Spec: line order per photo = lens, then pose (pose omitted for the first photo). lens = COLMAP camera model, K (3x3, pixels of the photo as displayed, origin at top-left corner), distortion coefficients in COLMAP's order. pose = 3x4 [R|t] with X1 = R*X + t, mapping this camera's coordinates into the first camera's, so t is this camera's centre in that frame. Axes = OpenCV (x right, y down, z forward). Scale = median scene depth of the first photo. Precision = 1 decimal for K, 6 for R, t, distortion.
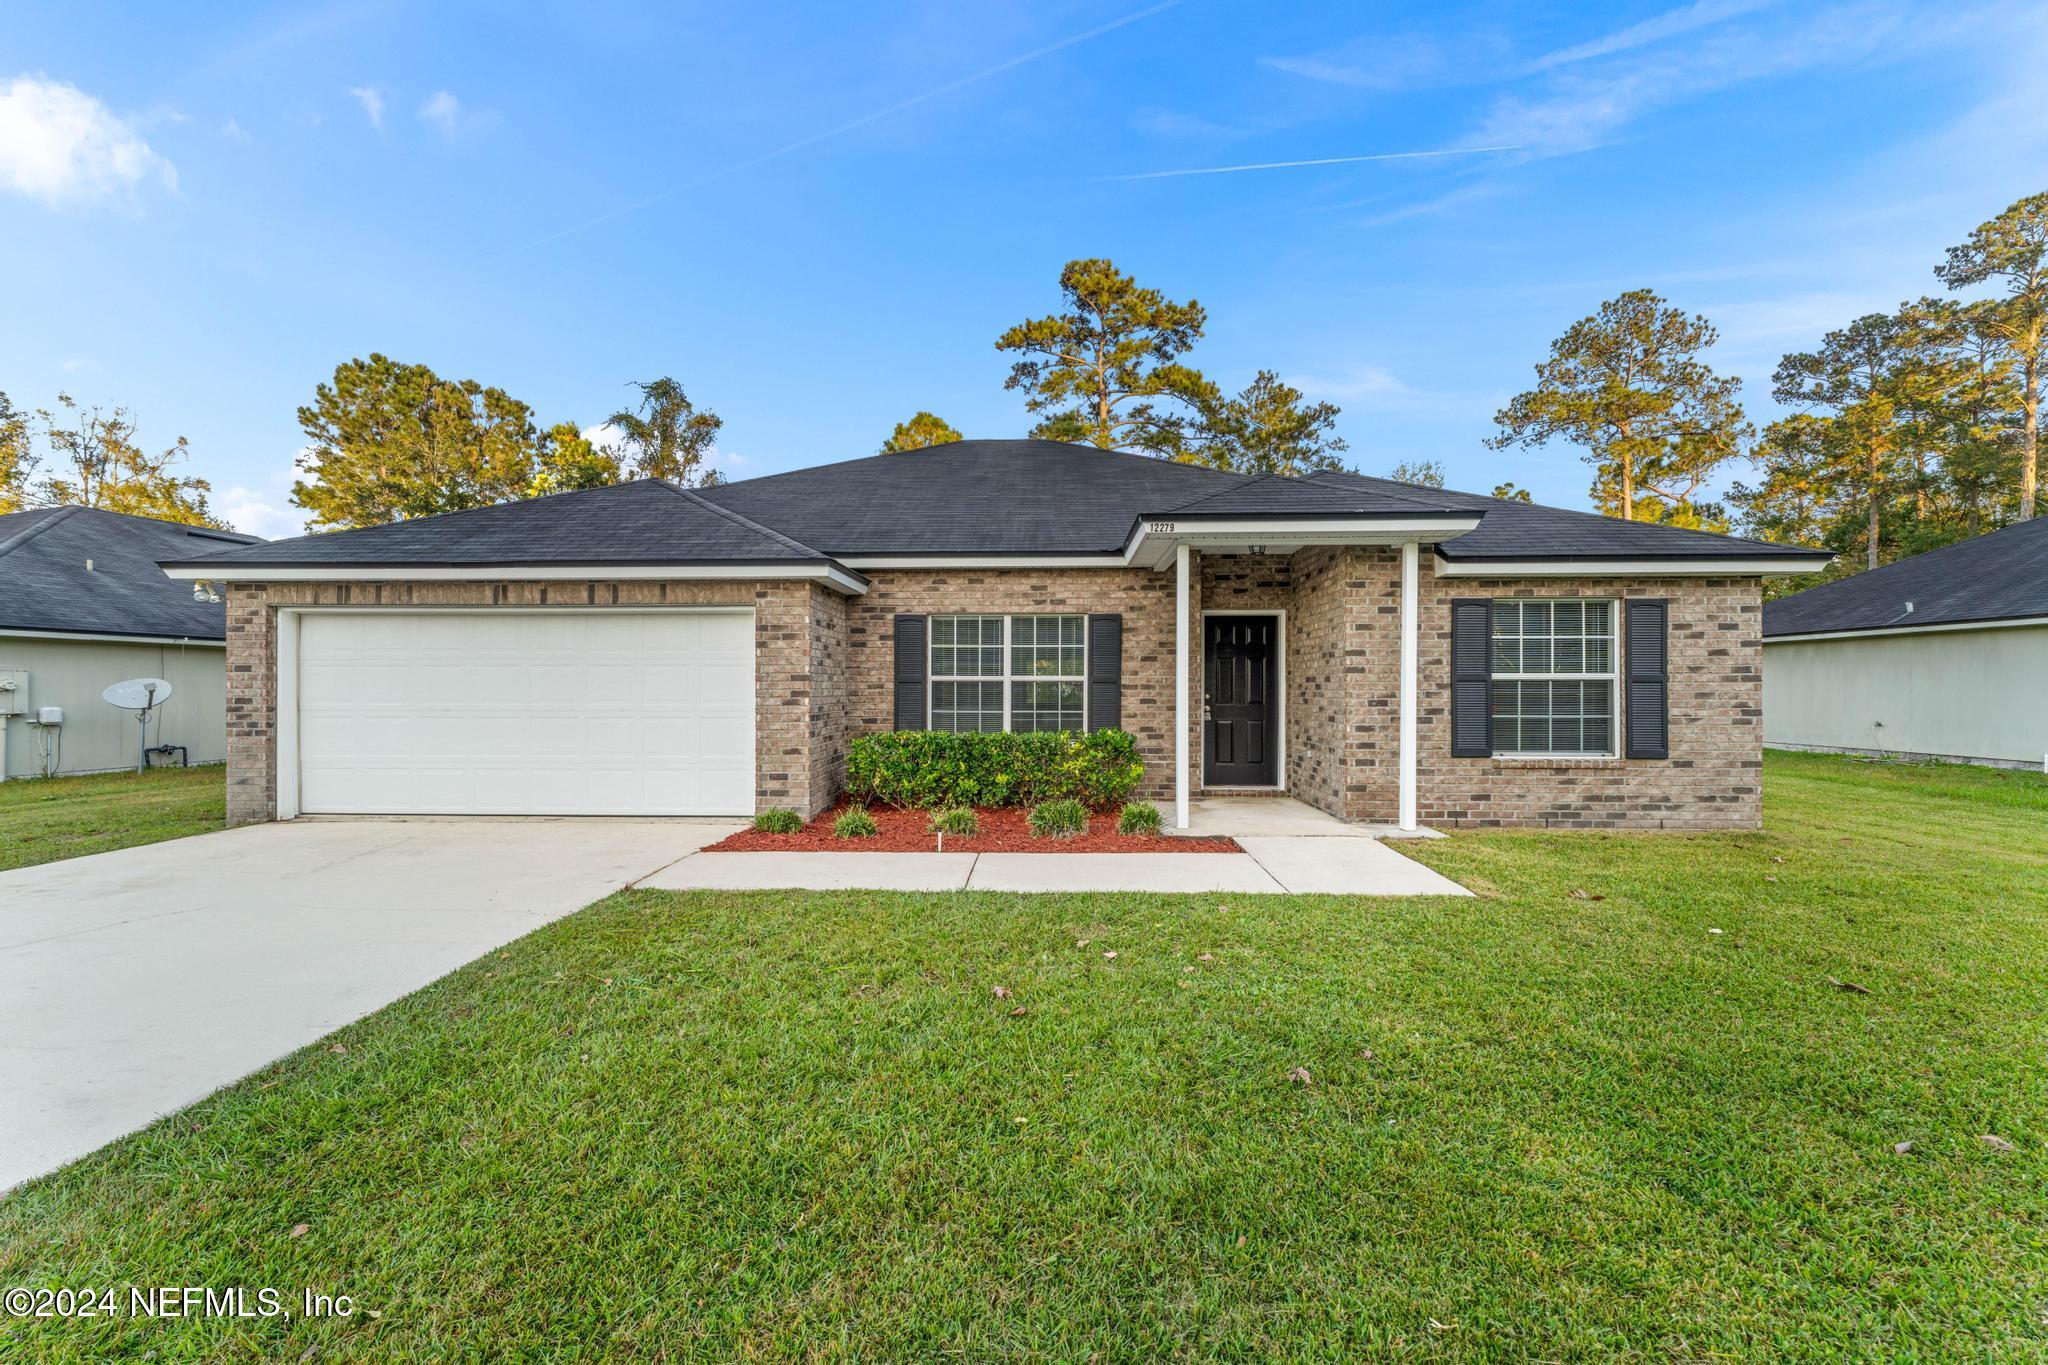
lens RADIAL K [[821.5, 0, 1030.2], [0, 821.5, 678.3], [0, 0, 1]] dist [0.002296, -0.000101]
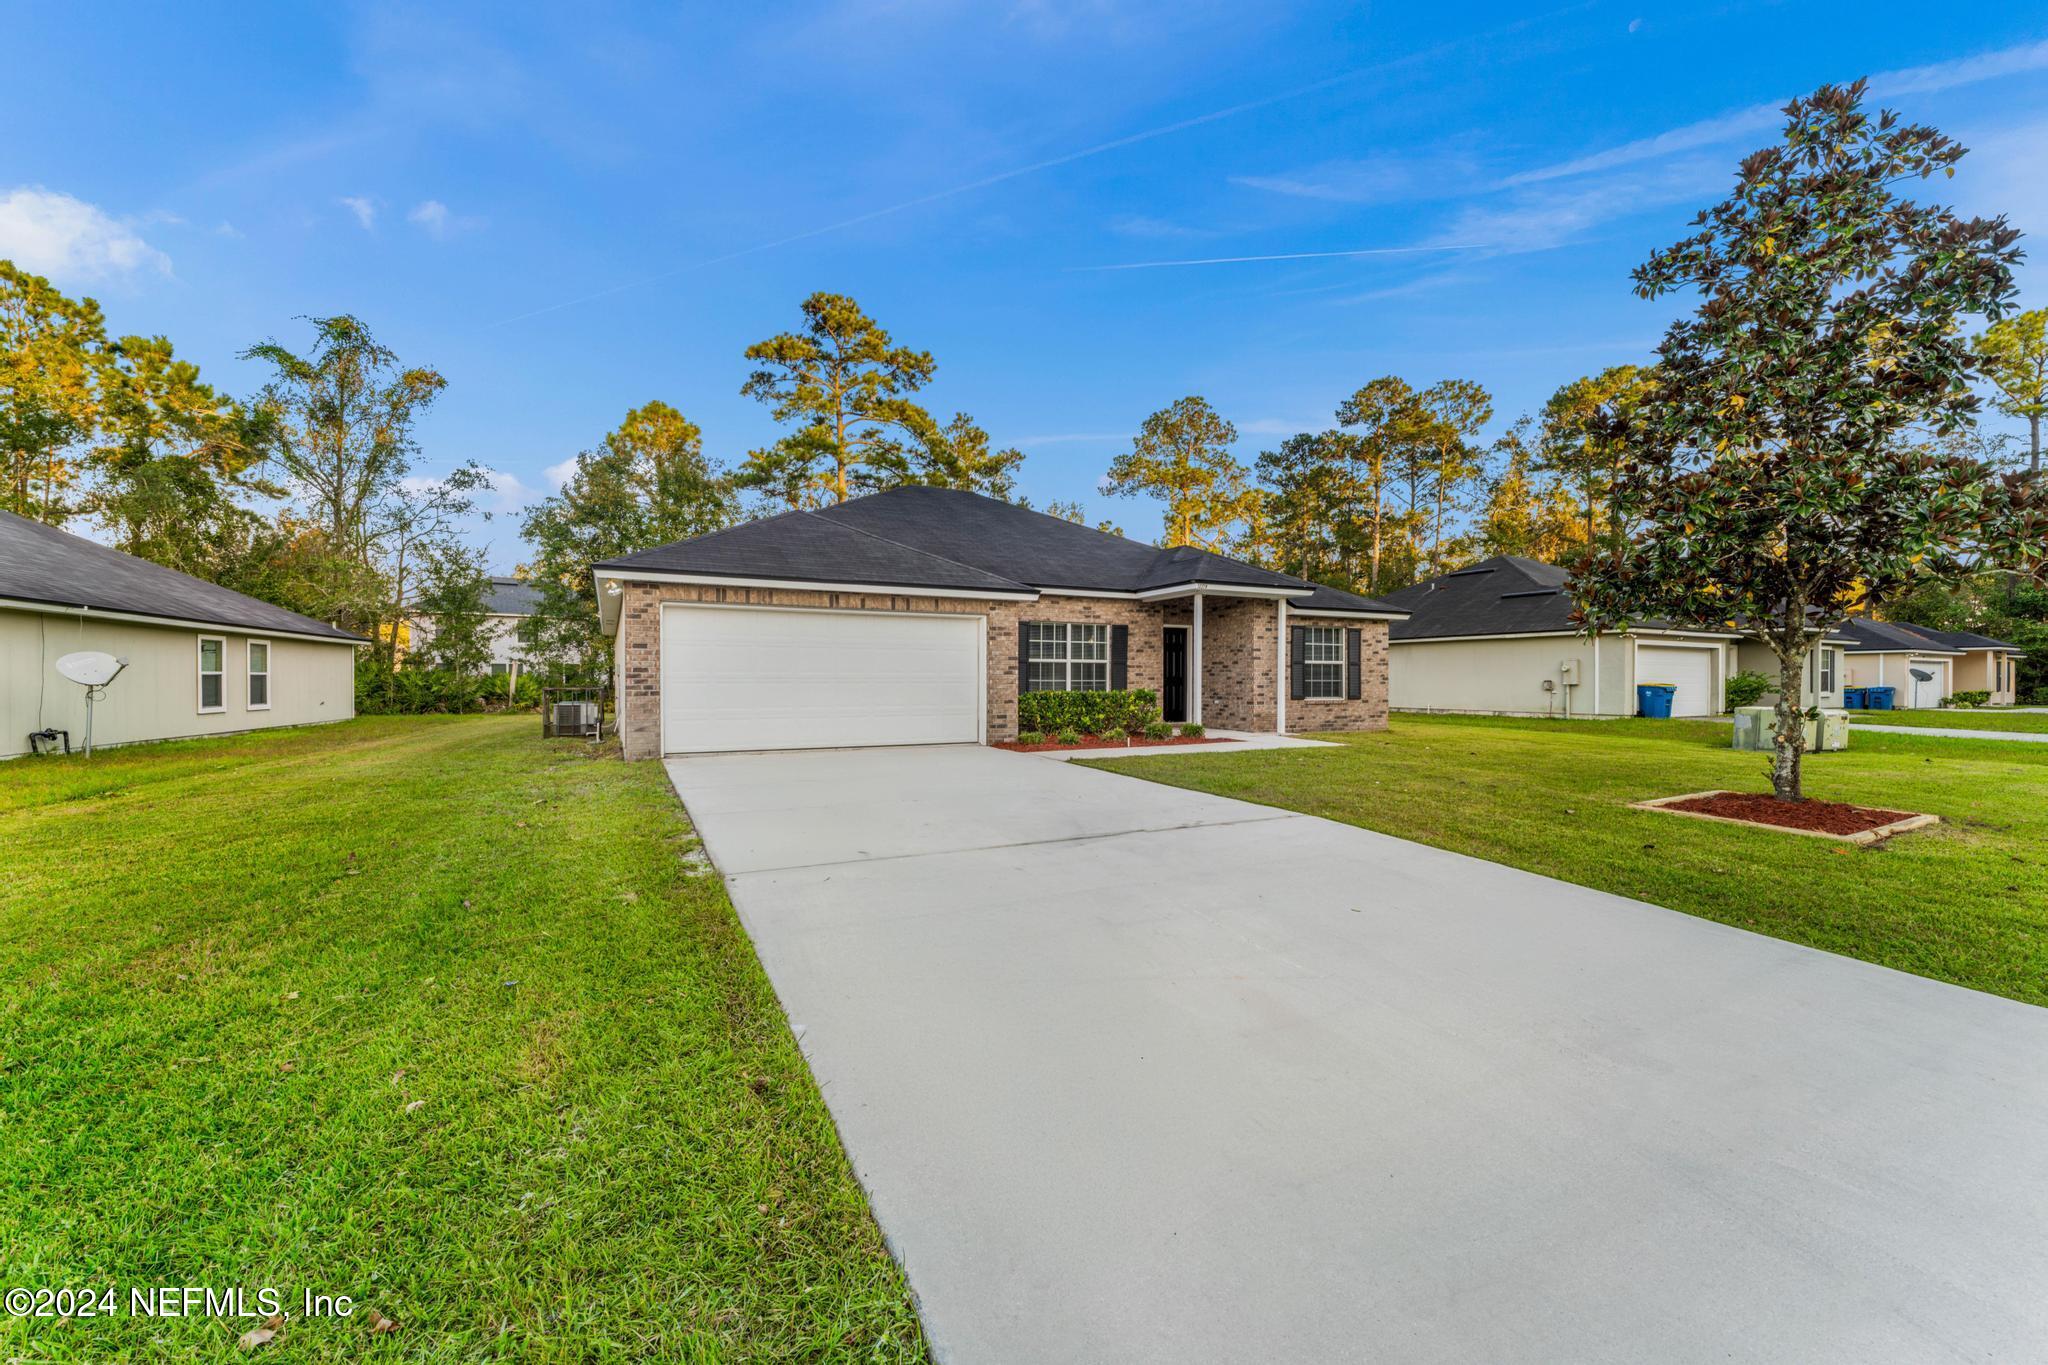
lens RADIAL K [[821.5, 0, 1020.5], [0, 821.5, 679.9], [0, 0, 1]] dist [0.002296, -0.000101]
pose [[0.873666, 0.000722, 0.486525, -0.572500], [-0.006381, 0.999930, 0.009975, 0.014126], [-0.486484, -0.011819, 0.873610, -0.259830]]
